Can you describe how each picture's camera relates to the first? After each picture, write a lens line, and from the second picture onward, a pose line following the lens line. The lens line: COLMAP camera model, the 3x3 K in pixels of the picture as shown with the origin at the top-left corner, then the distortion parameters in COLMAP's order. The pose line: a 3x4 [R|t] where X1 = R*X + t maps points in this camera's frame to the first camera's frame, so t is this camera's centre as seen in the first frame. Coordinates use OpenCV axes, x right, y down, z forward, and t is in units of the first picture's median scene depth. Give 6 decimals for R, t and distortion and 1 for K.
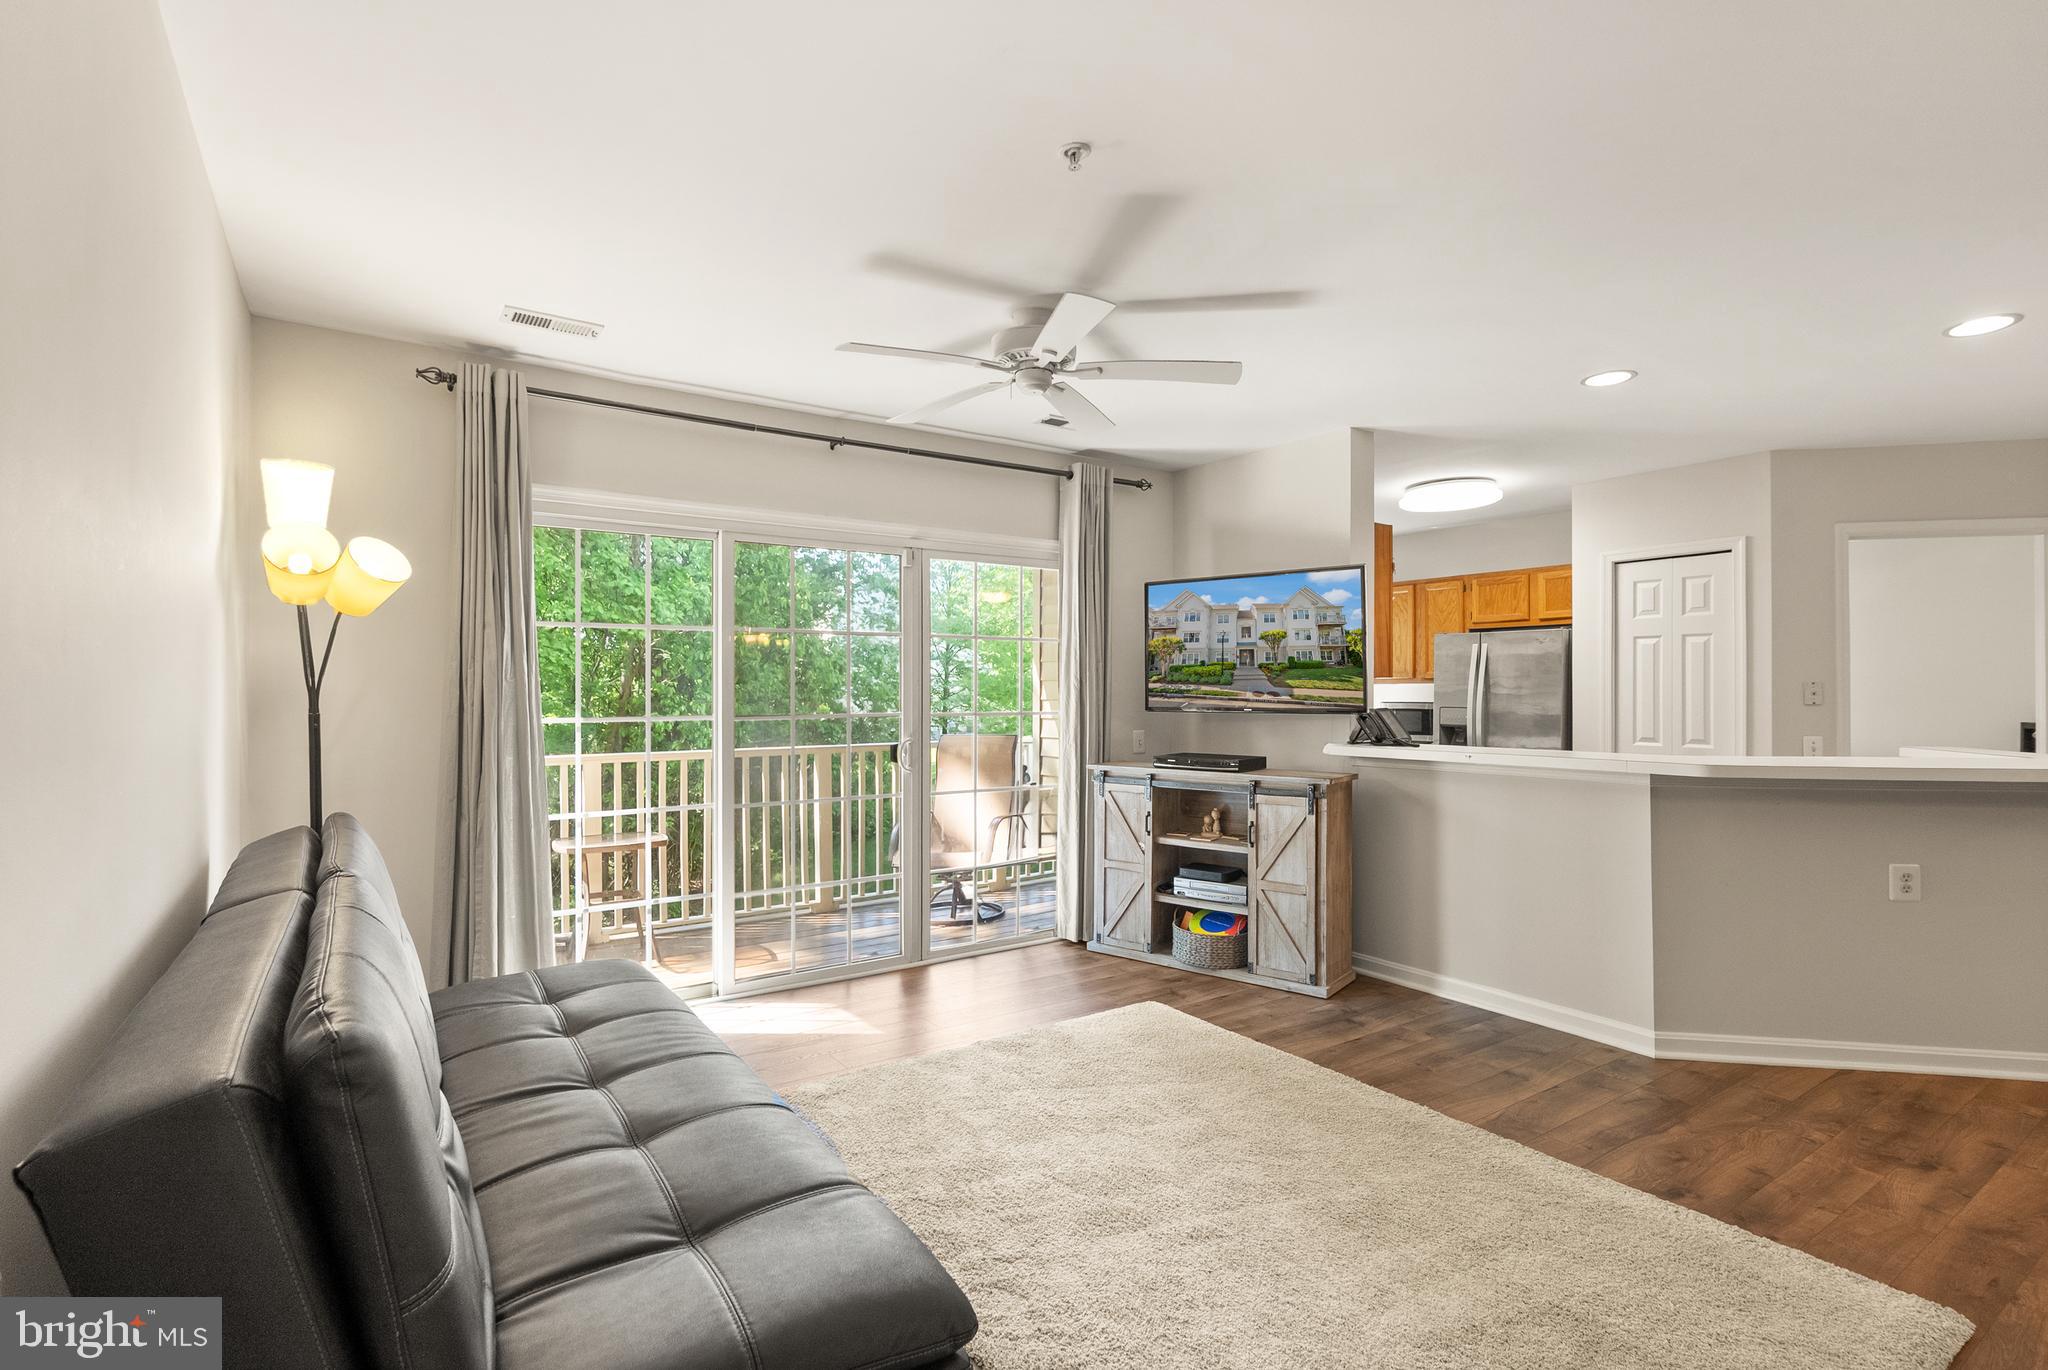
lens RADIAL K [[960.9, 0, 1026.4], [0, 960.9, 682.6], [0, 0, 1]] dist [0.000133, 0.000844]
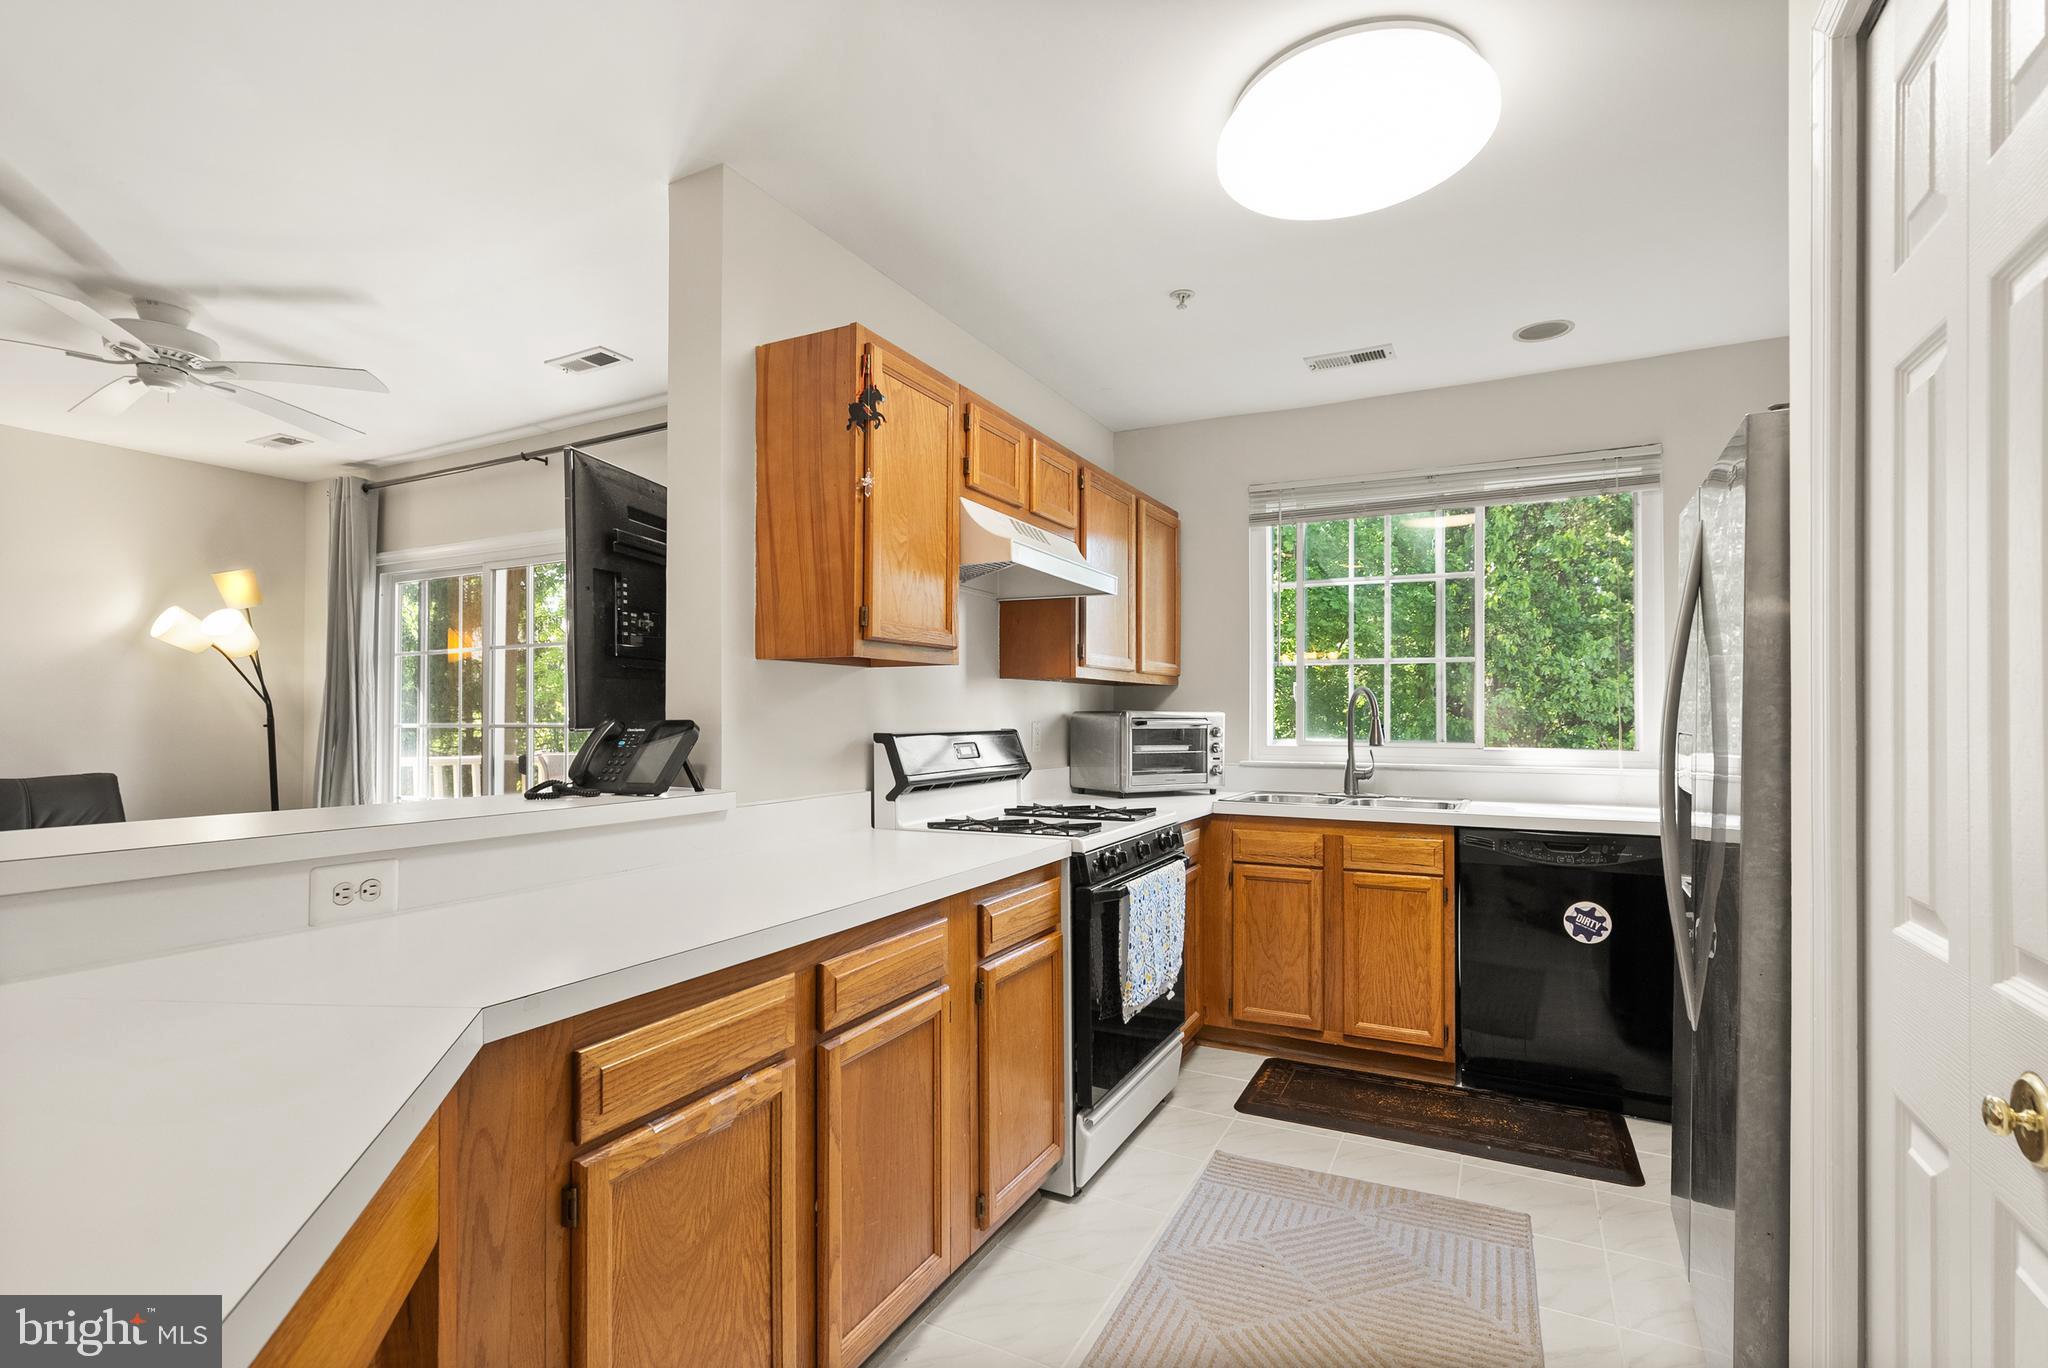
lens RADIAL K [[960.9, 0, 1015.0], [0, 960.9, 727.2], [0, 0, 1]] dist [0.000133, 0.000844]
pose [[0.471320, 0.005533, -0.881945, 0.909792], [0.008800, 0.999901, 0.010976, 0.026442], [0.881919, -0.012934, 0.471224, 0.935206]]
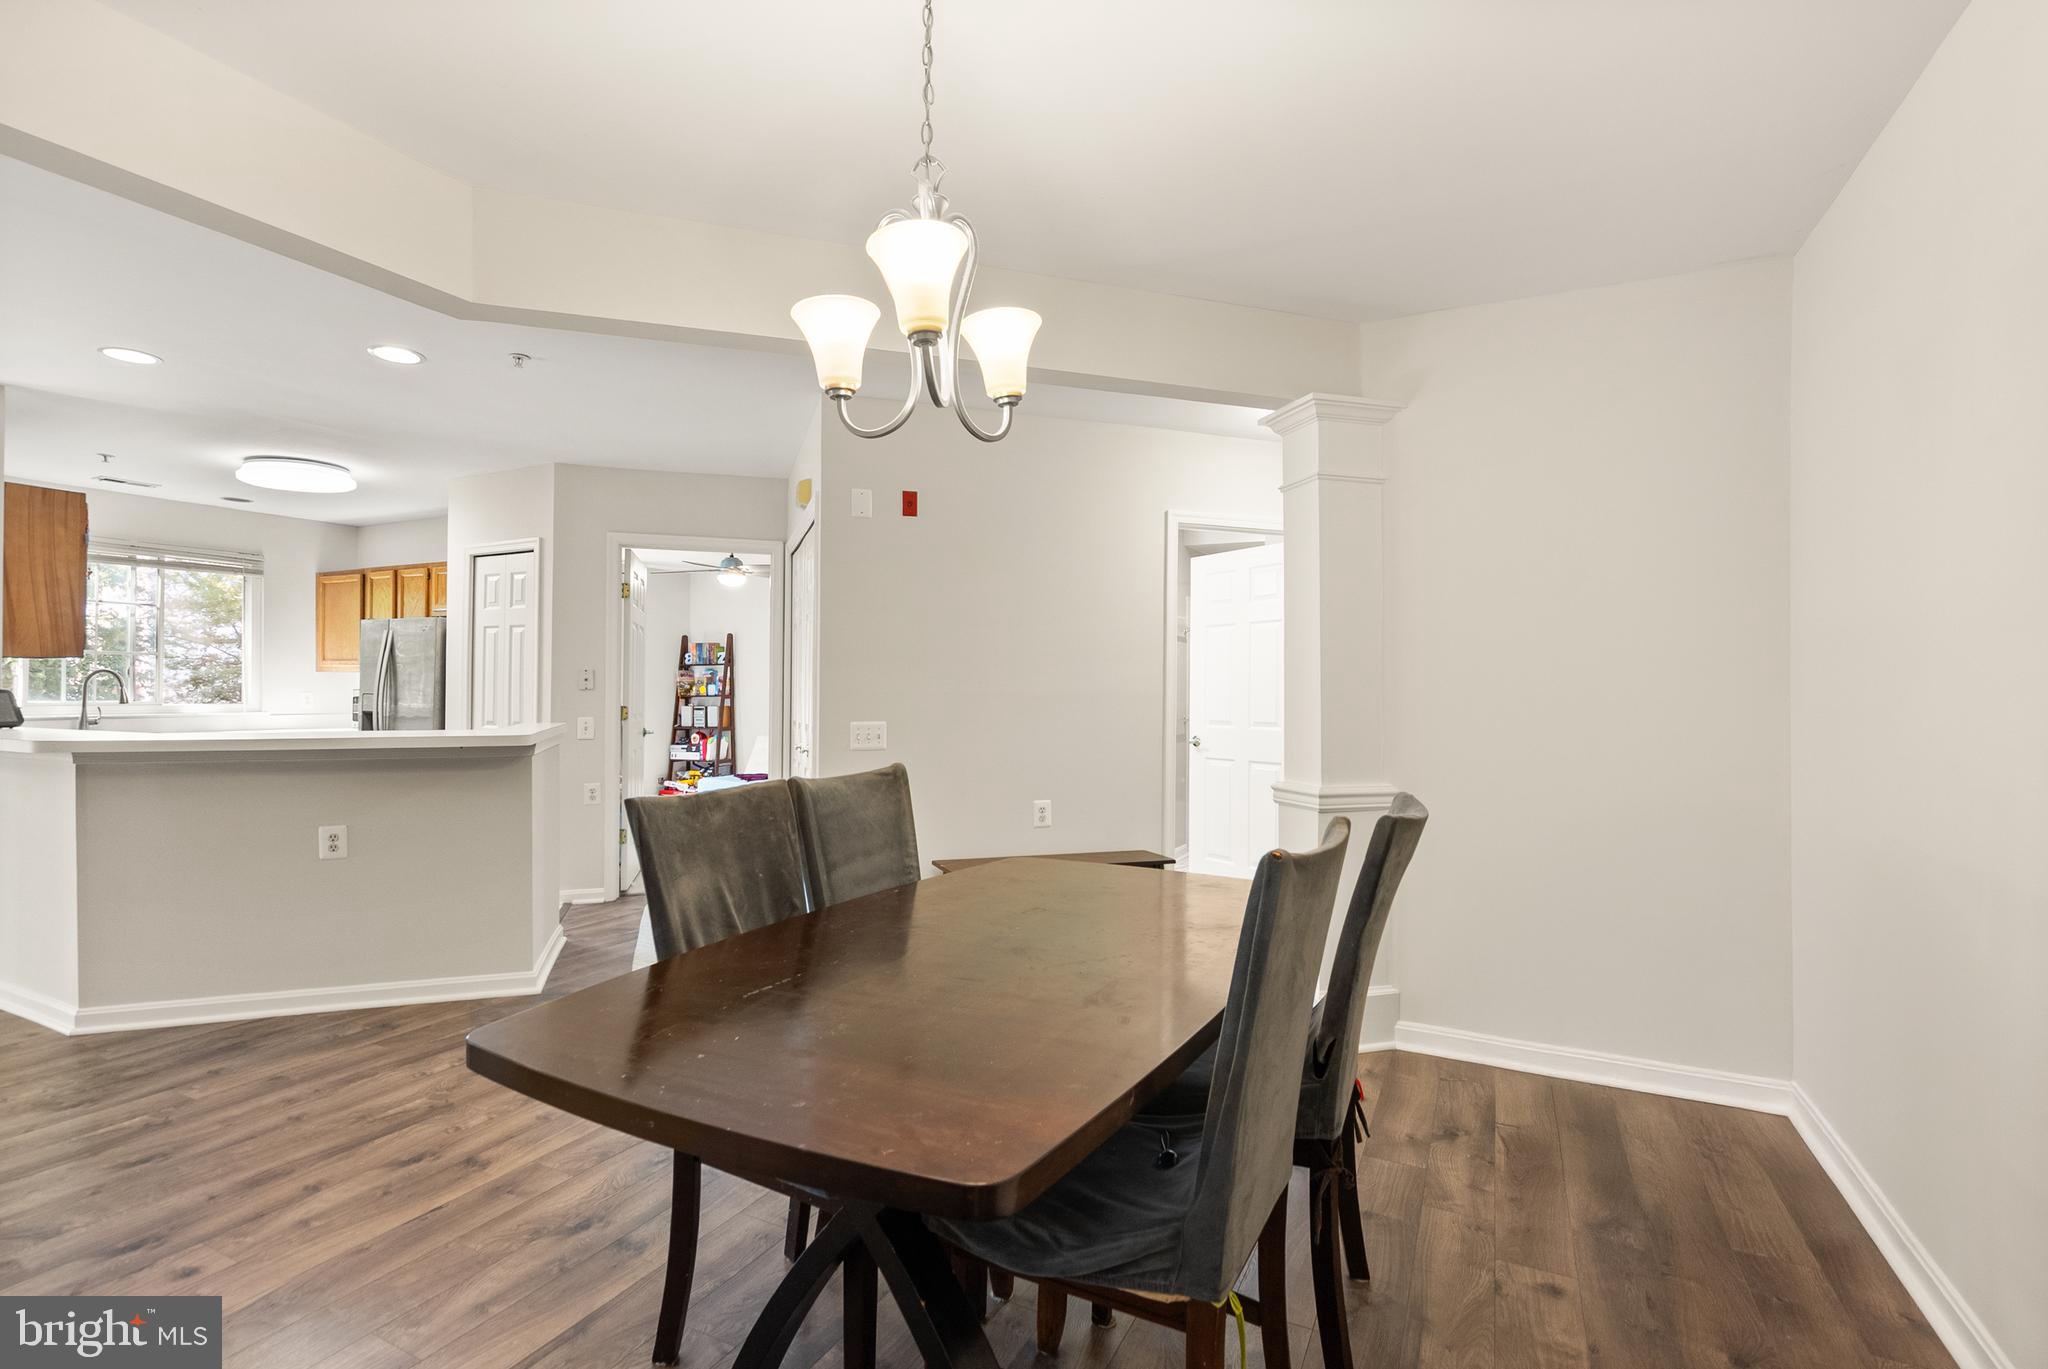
lens RADIAL K [[960.9, 0, 1014.5], [0, 960.9, 682.3], [0, 0, 1]] dist [0.000133, 0.000844]
pose [[0.874921, 0.007913, 0.484200, 0.793942], [-0.010045, 0.999948, 0.001809, 0.007634], [-0.484161, -0.006446, 0.874955, -0.274935]]
